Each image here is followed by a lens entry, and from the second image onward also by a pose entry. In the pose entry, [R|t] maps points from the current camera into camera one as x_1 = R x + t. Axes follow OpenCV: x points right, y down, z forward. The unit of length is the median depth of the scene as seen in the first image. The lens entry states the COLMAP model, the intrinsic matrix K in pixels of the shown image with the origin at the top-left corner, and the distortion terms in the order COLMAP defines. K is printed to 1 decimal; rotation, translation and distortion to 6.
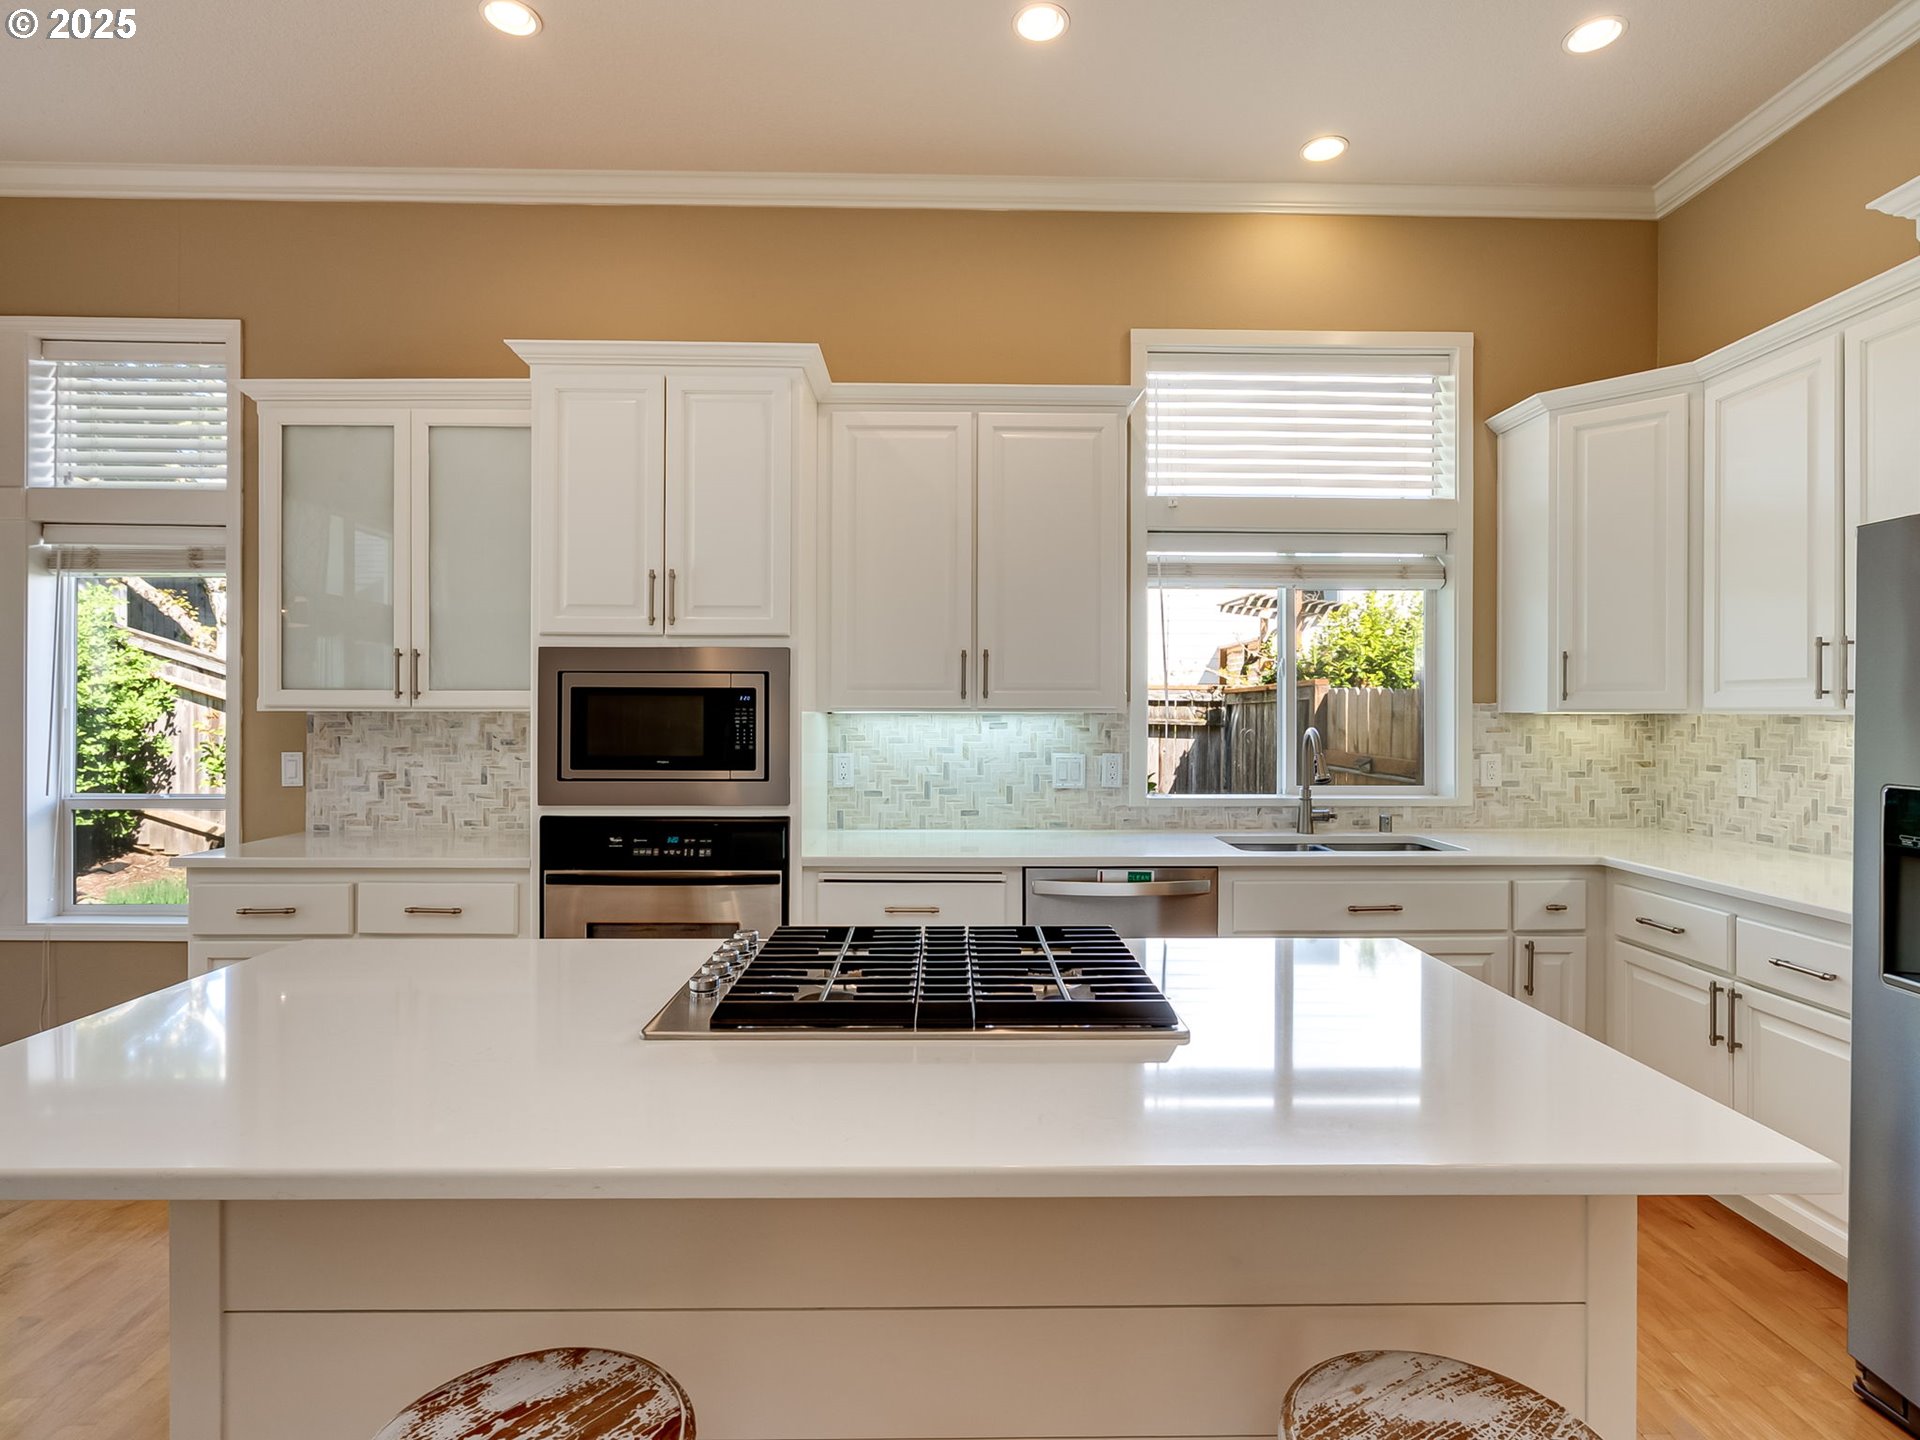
lens RADIAL K [[979.7, 0, 960.0], [0, 979.7, 710.9], [0, 0, 1]] dist [-0.008944, 0.003870]
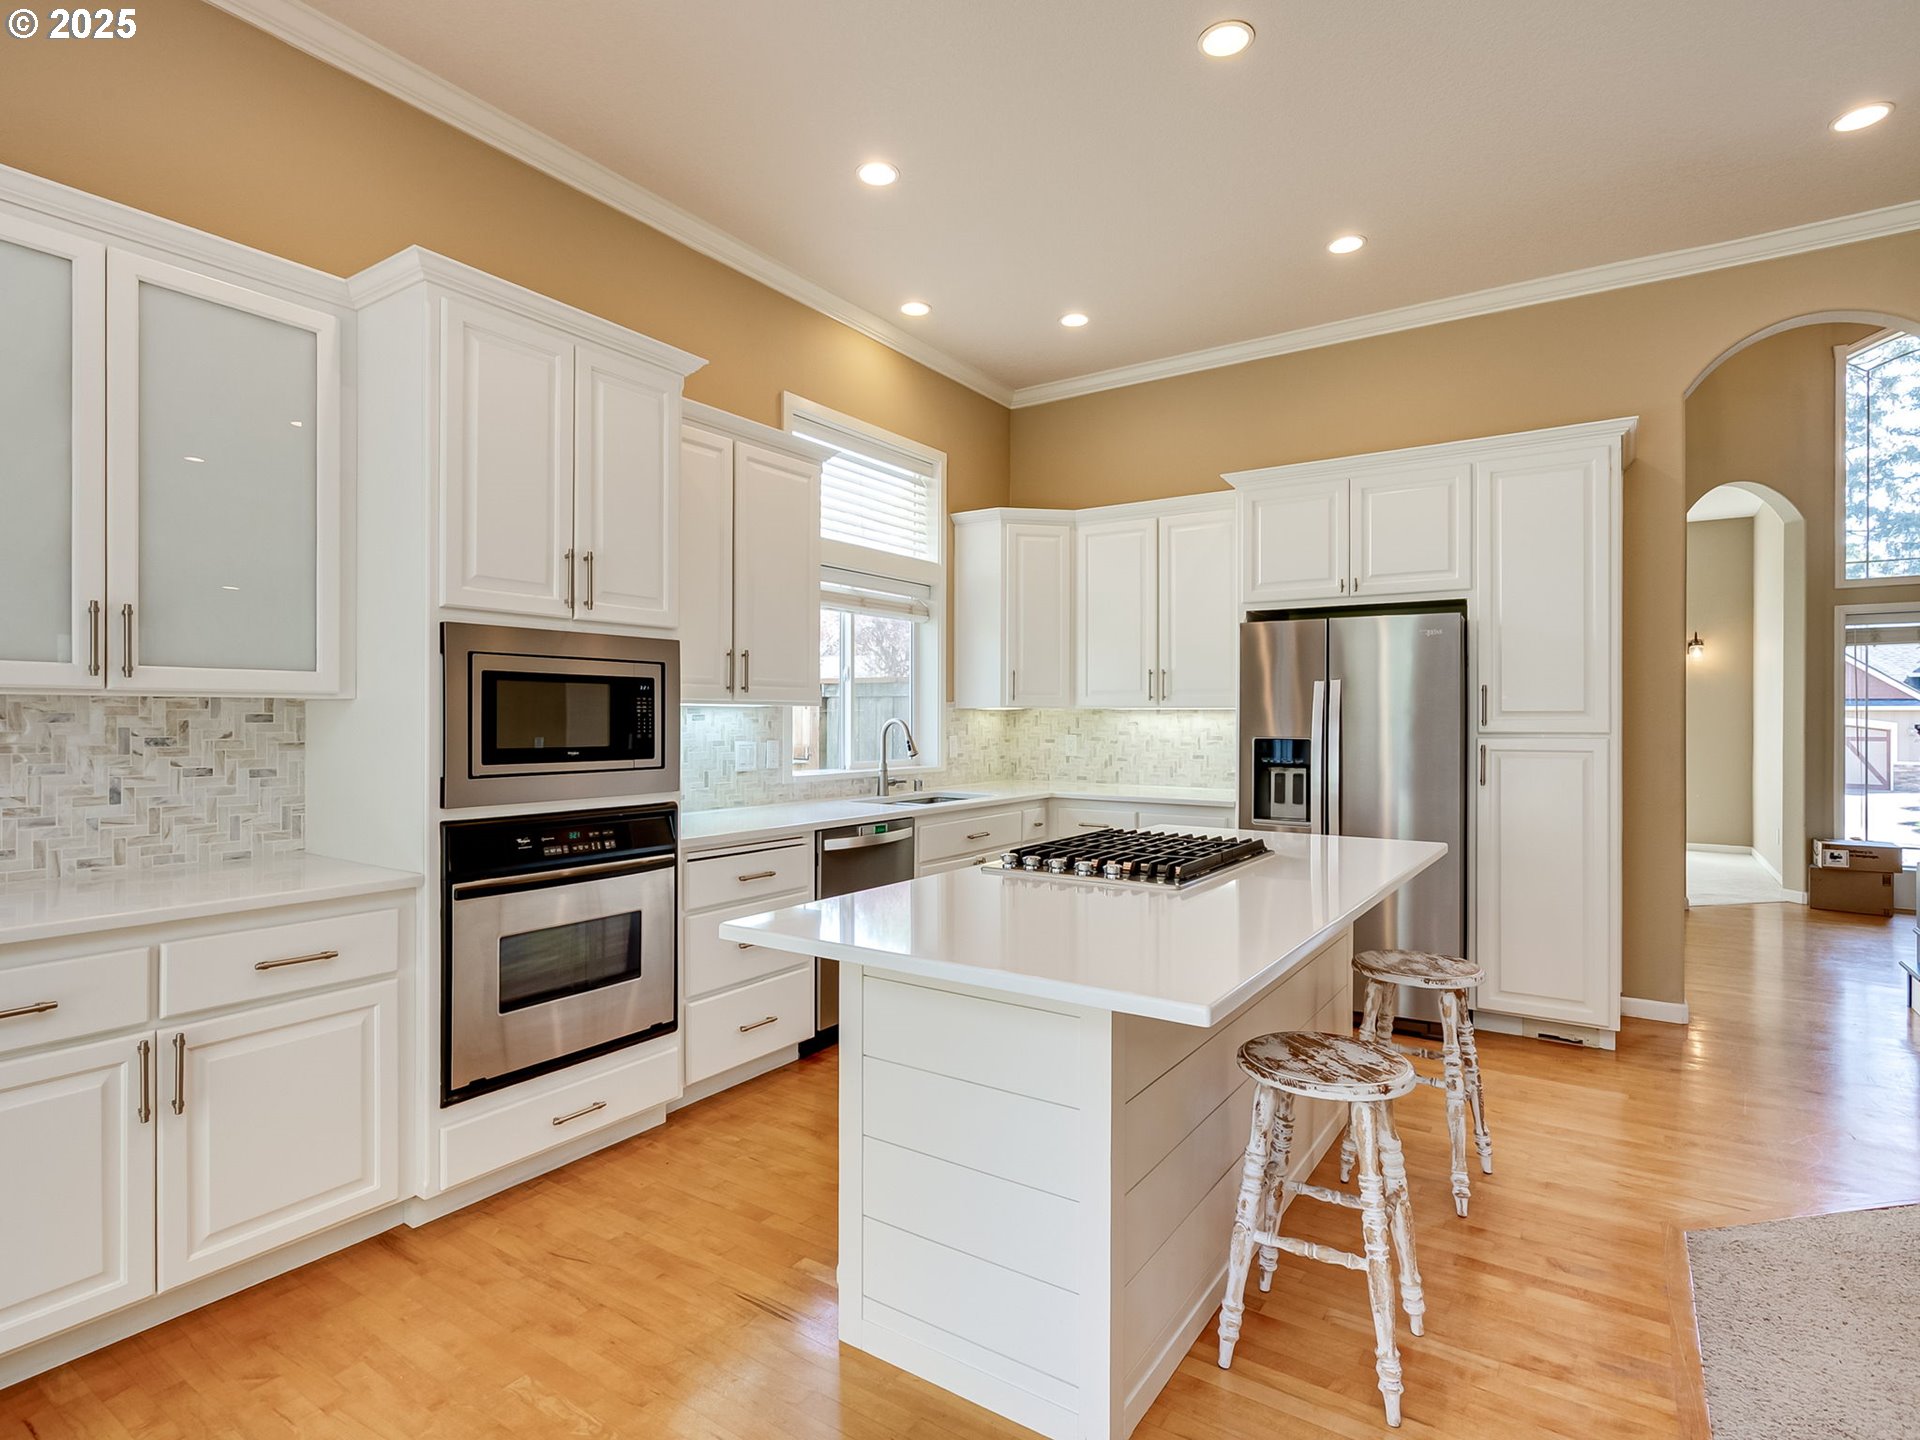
lens RADIAL K [[979.7, 0, 961.4], [0, 979.7, 713.3], [0, 0, 1]] dist [-0.008944, 0.003870]
pose [[0.575269, 0.001843, 0.817963, -0.765647], [-0.000155, 0.999998, -0.002144, 0.013997], [-0.817965, 0.001106, 0.575267, 0.133481]]
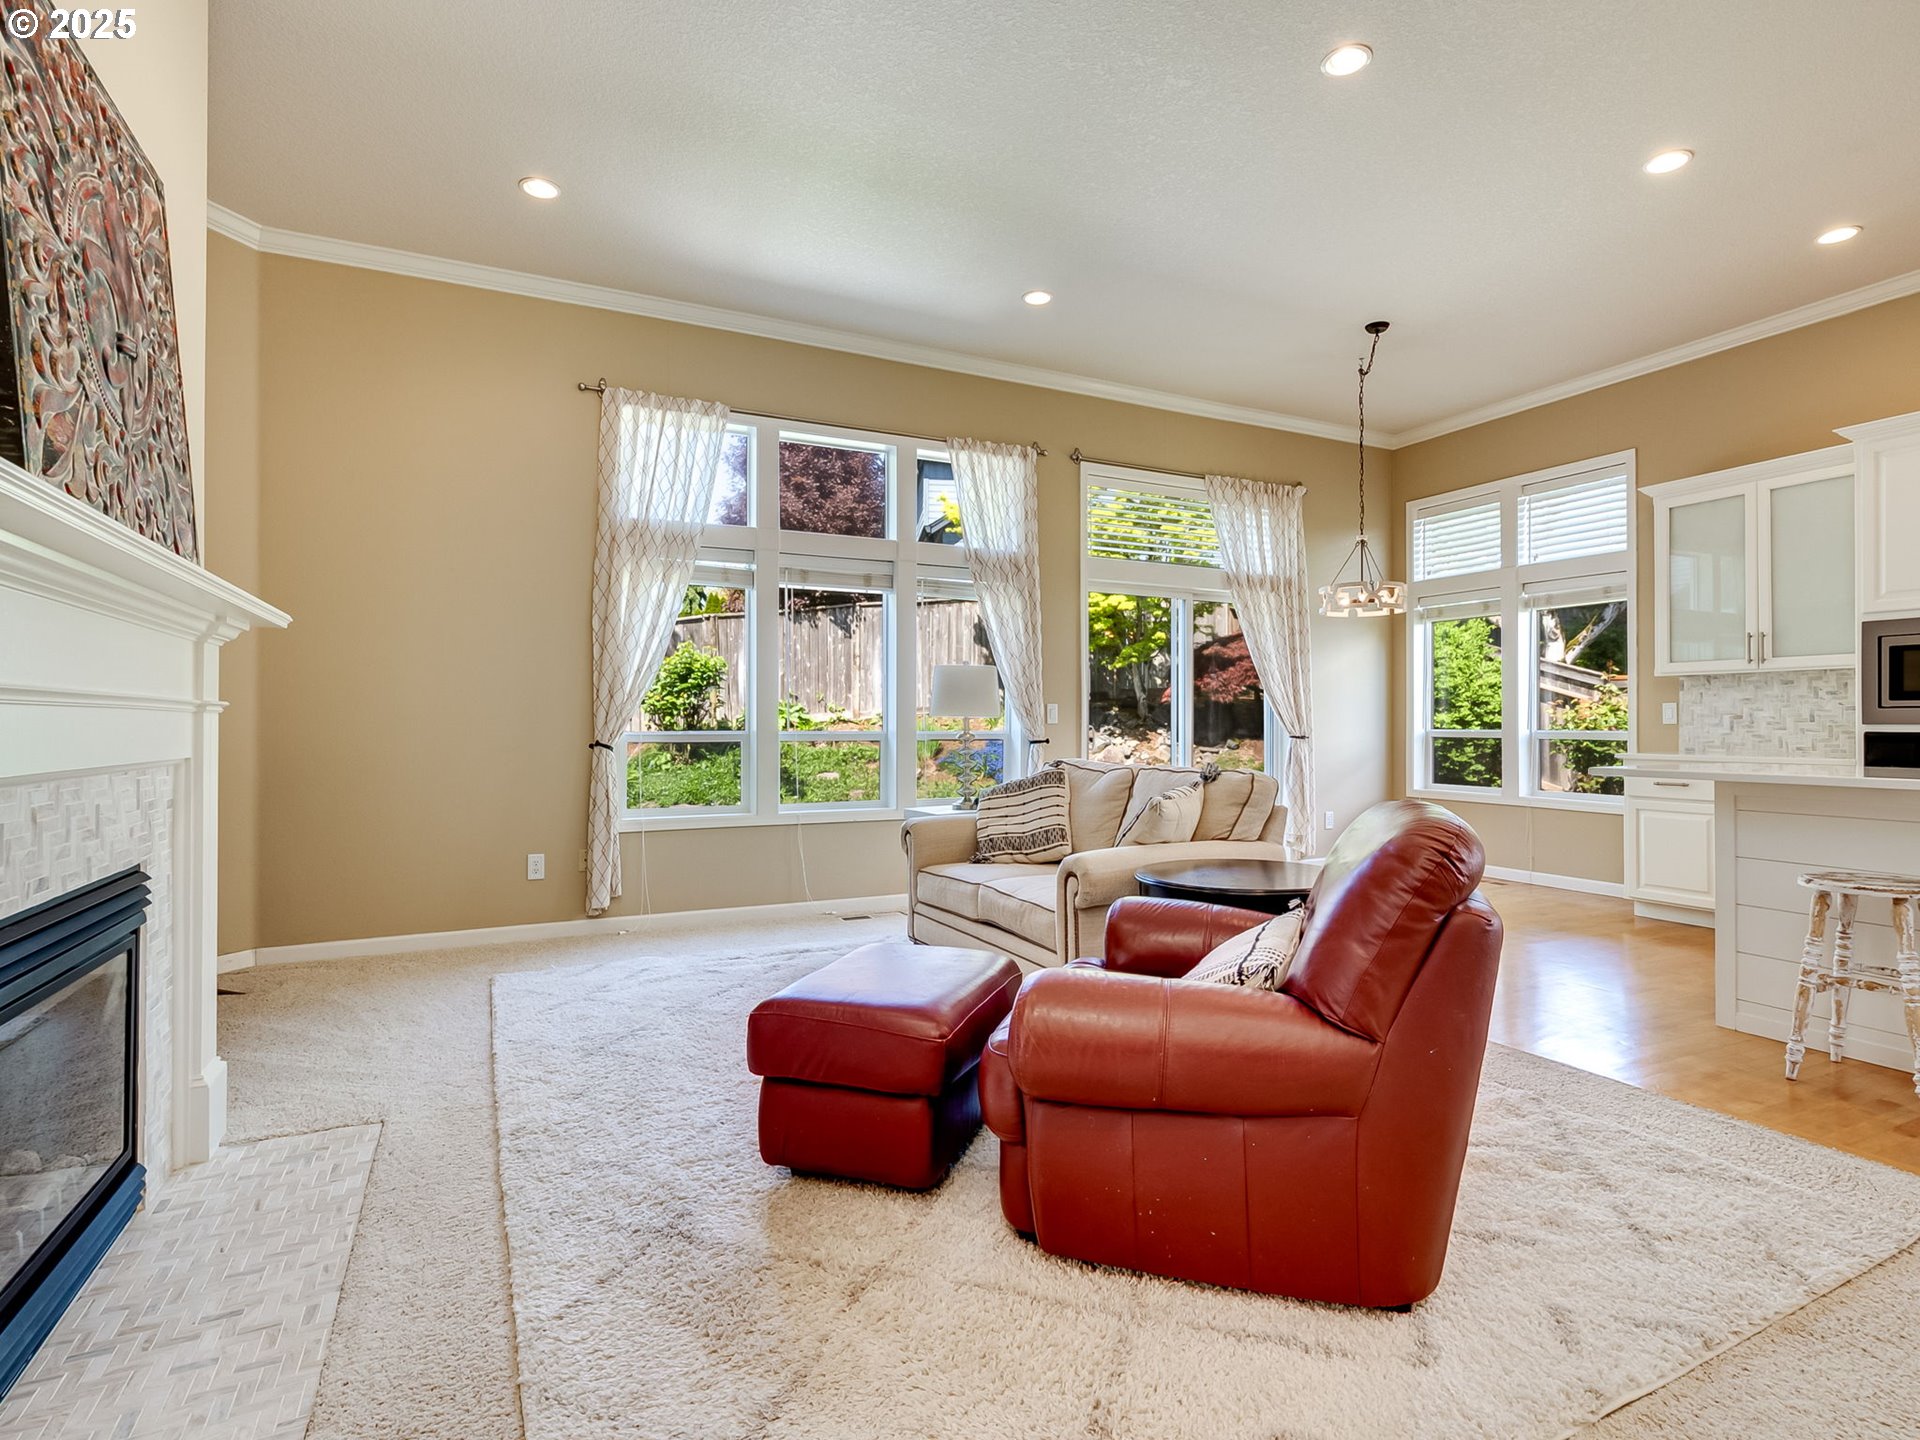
lens RADIAL K [[979.7, 0, 948.7], [0, 979.7, 715.5], [0, 0, 1]] dist [-0.008944, 0.003870]
pose [[0.415980, -0.010025, -0.909318, 0.329562], [-0.002401, 0.999924, -0.012122, 0.093204], [0.909371, 0.007226, 0.415924, -0.850885]]
